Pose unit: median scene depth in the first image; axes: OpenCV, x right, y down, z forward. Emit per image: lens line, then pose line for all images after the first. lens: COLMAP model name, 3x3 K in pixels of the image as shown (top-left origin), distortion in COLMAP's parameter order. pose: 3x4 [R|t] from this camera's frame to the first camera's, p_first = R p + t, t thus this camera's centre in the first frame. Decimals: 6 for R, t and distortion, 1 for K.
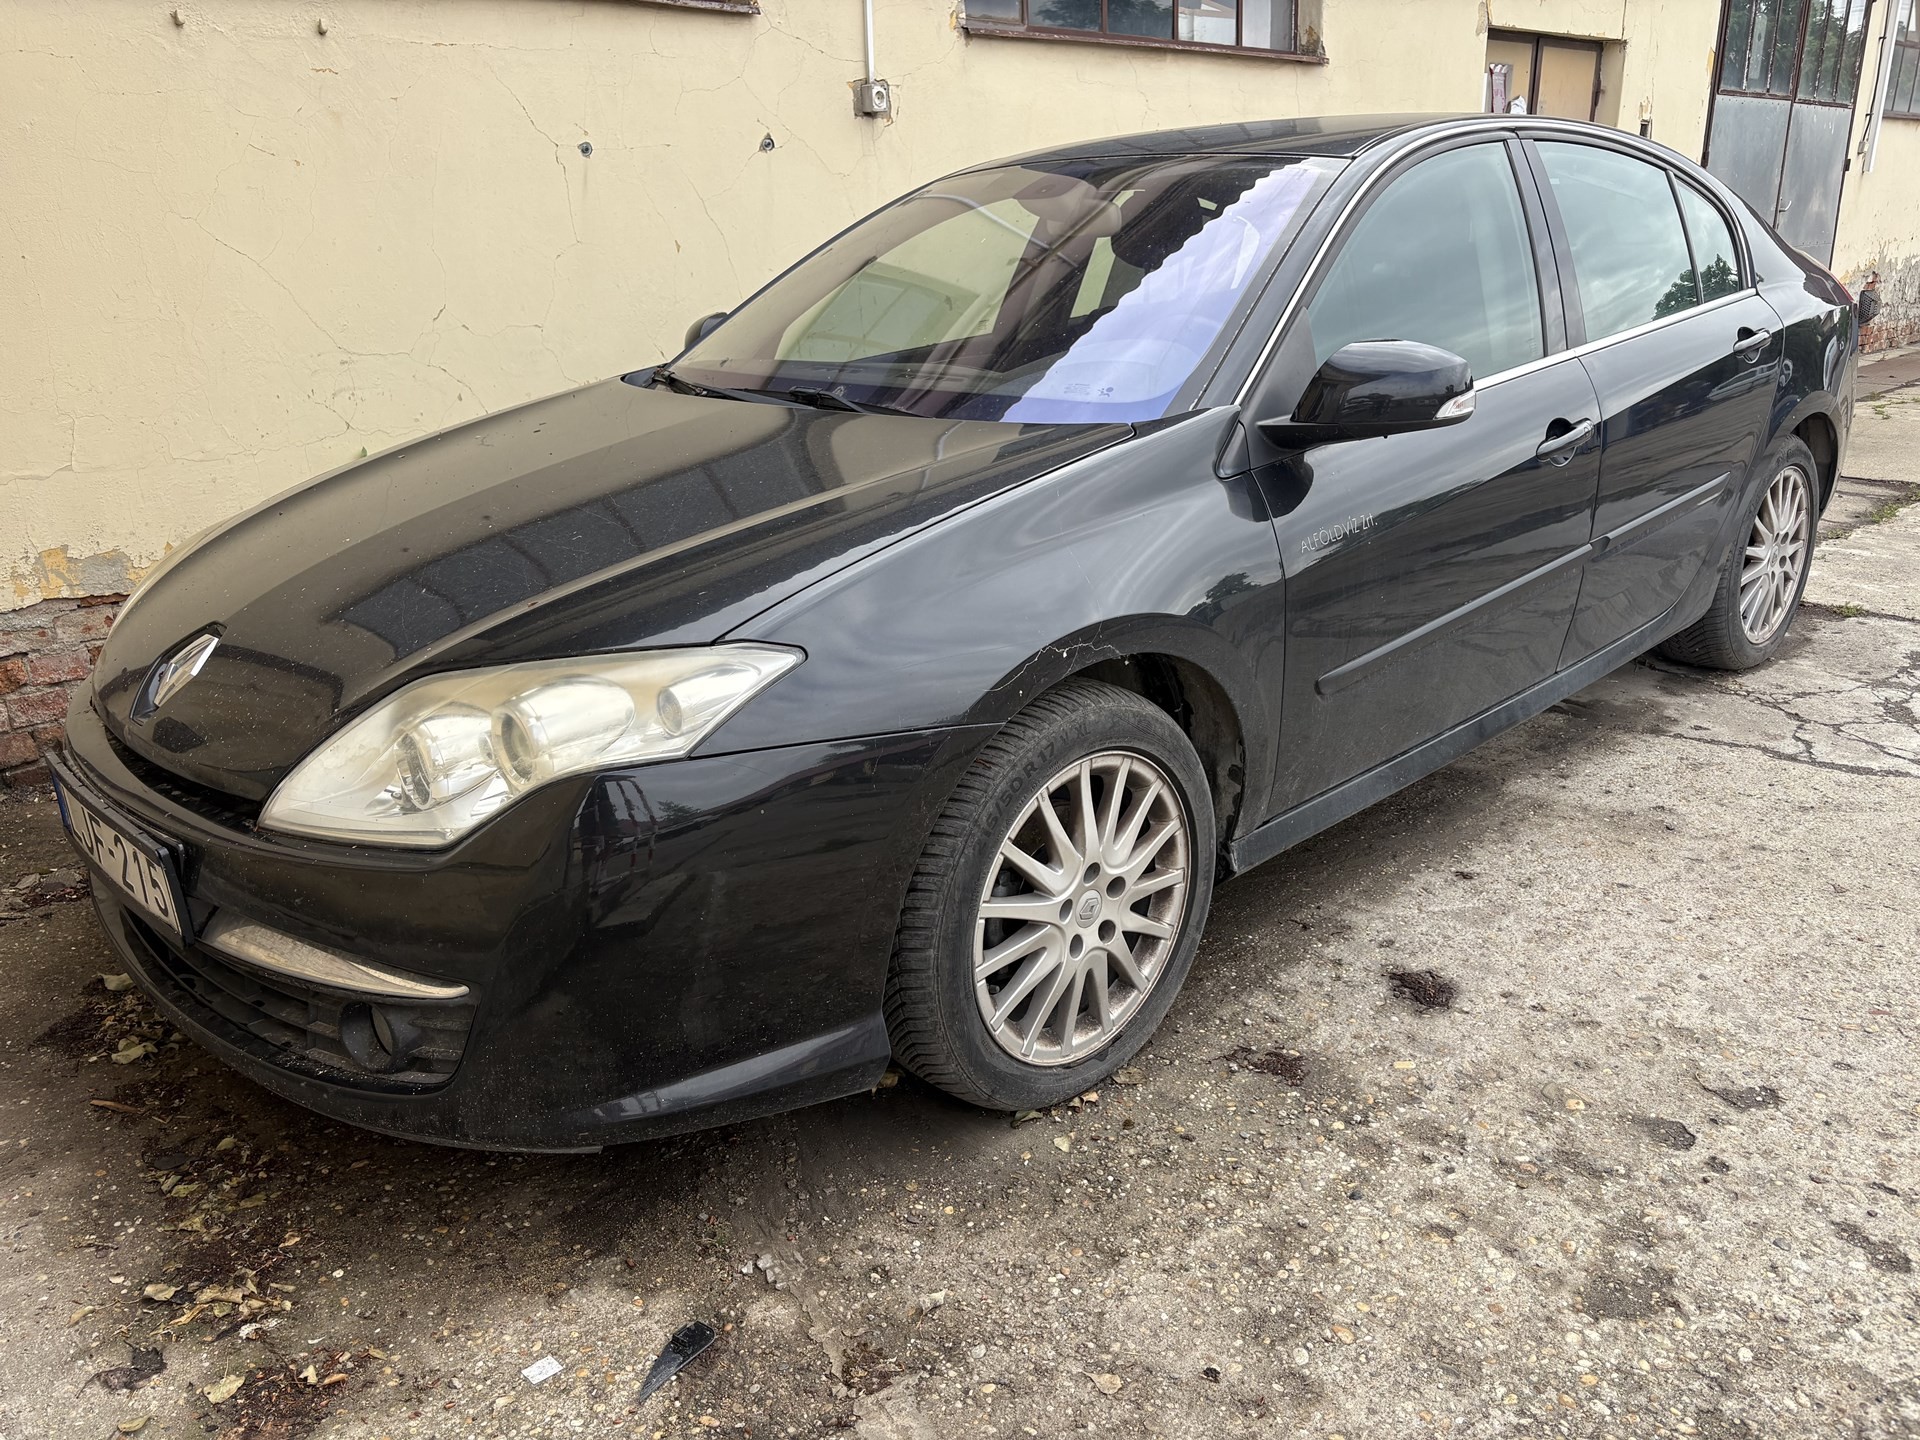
lens RADIAL K [[1542.4, 0, 972.1], [0, 1542.4, 719.8], [0, 0, 1]] dist [0.035664, -0.025375]
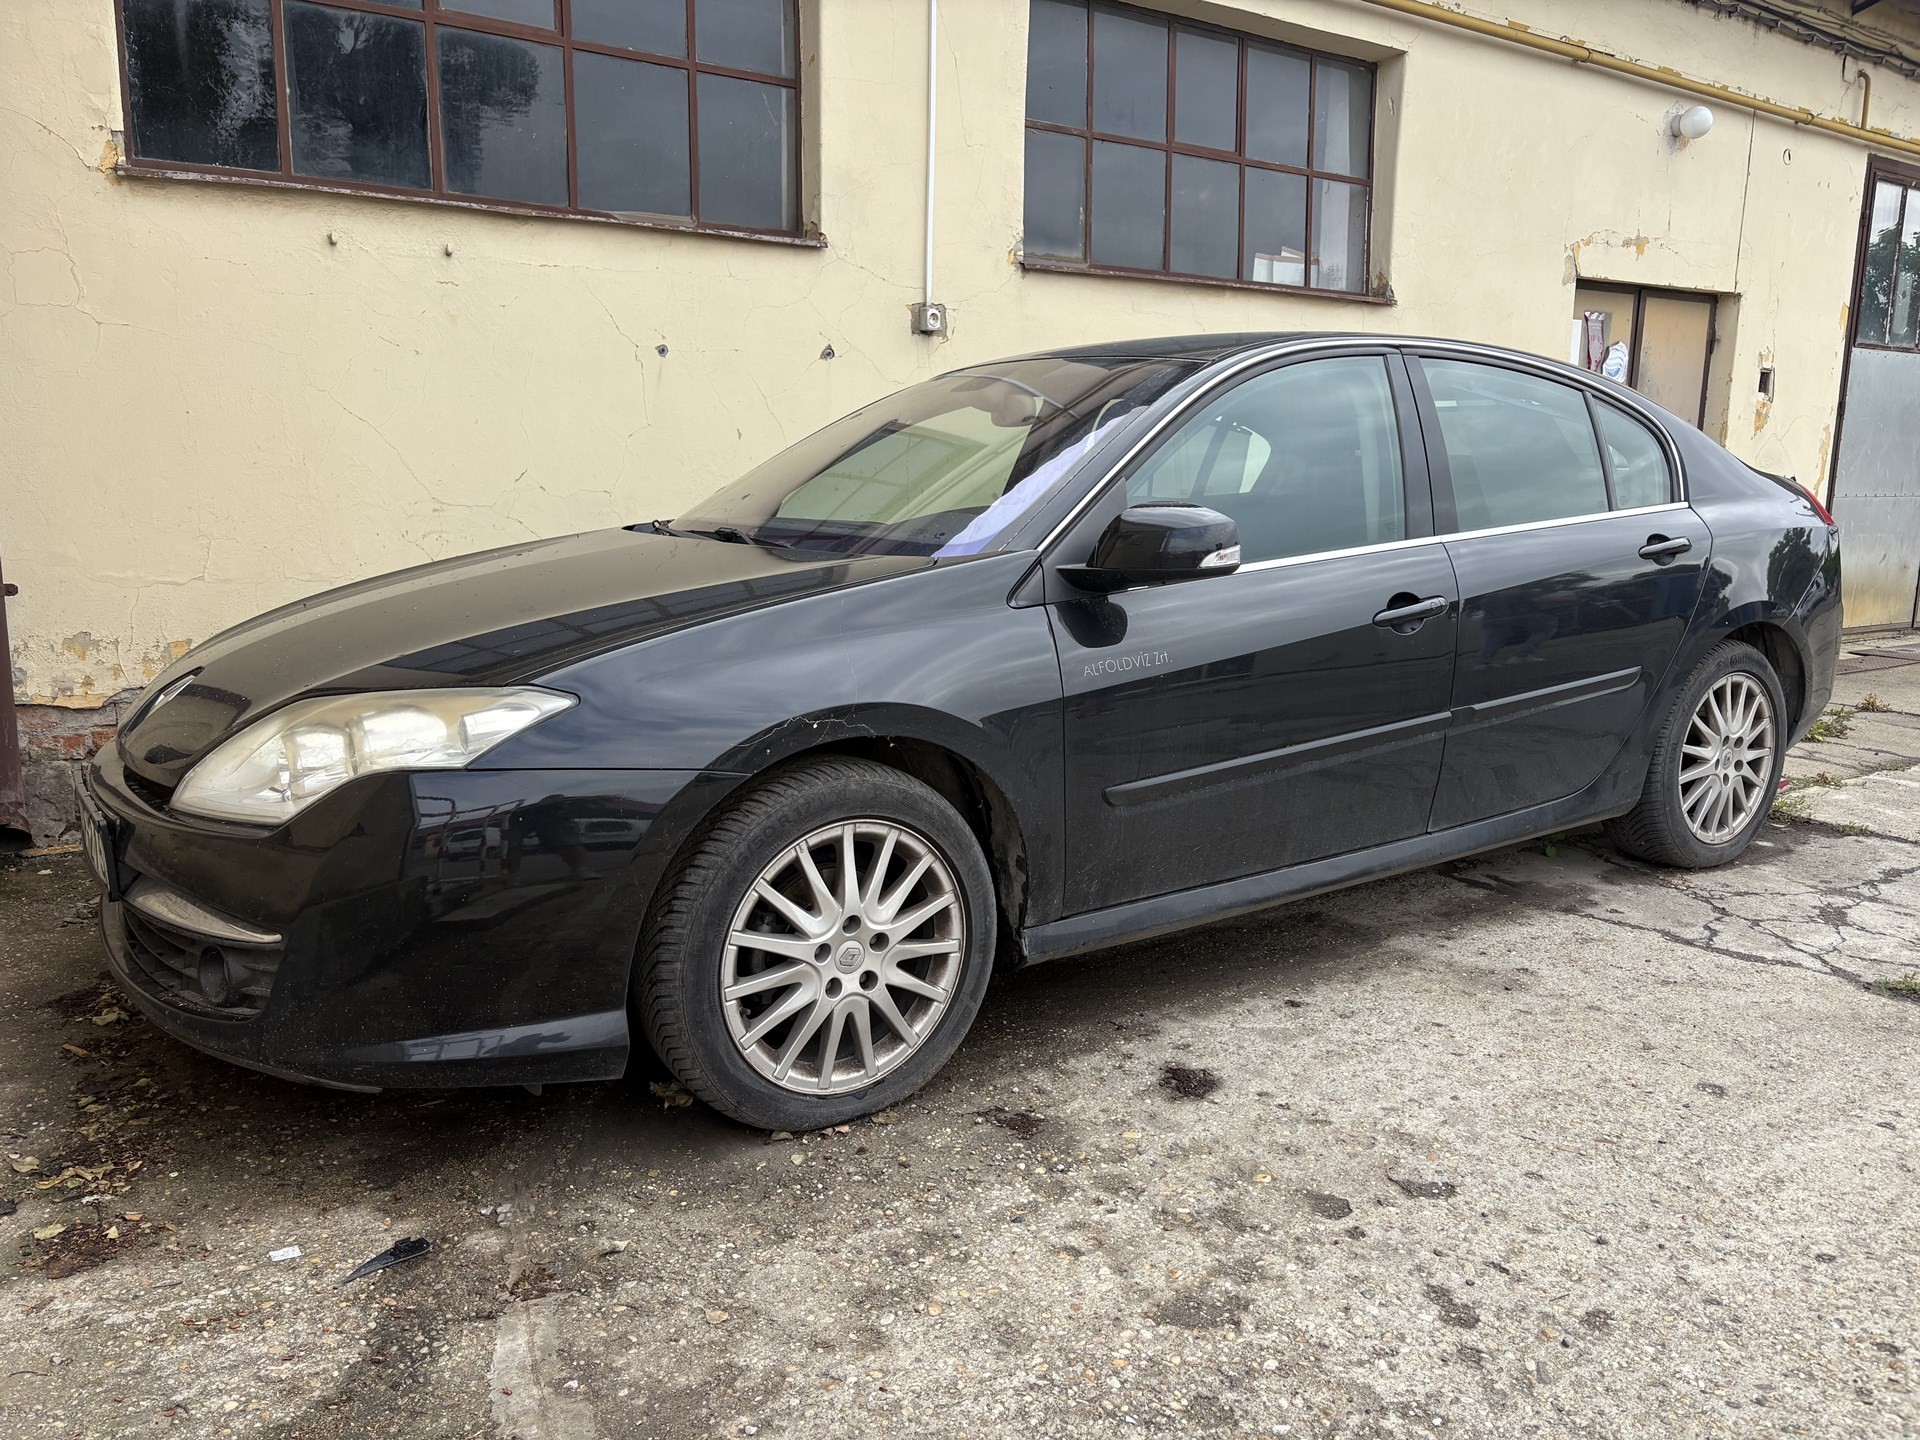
lens RADIAL K [[1542.4, 0, 951.7], [0, 1542.4, 703.5], [0, 0, 1]] dist [0.035664, -0.025375]
pose [[0.983712, 0.063483, -0.168168, 0.328763], [-0.088627, 0.985231, -0.146511, 0.096218], [0.156384, 0.159029, 0.974810, -0.146217]]
